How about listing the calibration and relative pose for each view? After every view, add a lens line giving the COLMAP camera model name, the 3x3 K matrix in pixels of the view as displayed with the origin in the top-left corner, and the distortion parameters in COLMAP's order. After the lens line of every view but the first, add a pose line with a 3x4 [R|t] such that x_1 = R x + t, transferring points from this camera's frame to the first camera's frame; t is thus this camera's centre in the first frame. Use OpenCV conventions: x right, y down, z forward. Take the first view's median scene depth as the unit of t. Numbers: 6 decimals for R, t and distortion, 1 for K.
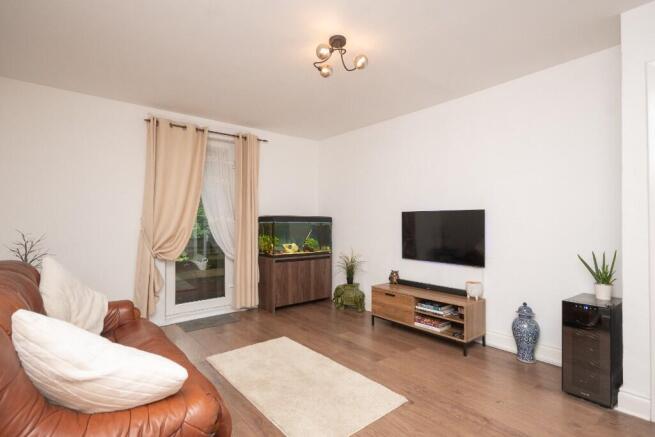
lens RADIAL K [[325.5, 0, 325.8], [0, 325.5, 219.3], [0, 0, 1]] dist [0.001237, 0.000356]
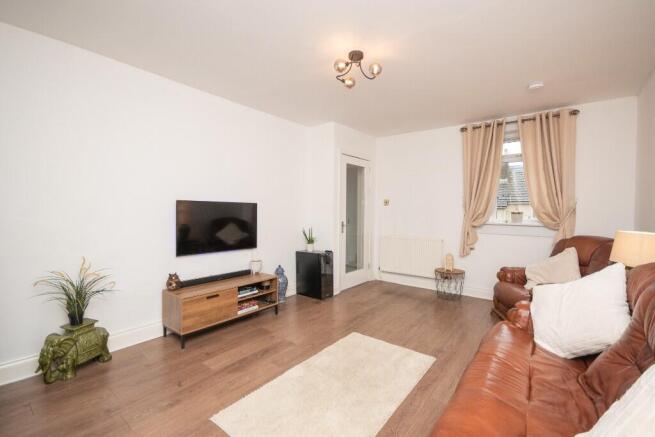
lens RADIAL K [[291.6, 0, 325.0], [0, 291.6, 217.9], [0, 0, 1]] dist [-0.000530, -0.000716]
pose [[-0.243674, -0.010253, 0.969803, -0.673352], [-0.012583, 0.999893, 0.007410, 0.014920], [-0.969776, -0.010397, -0.243777, 0.973648]]
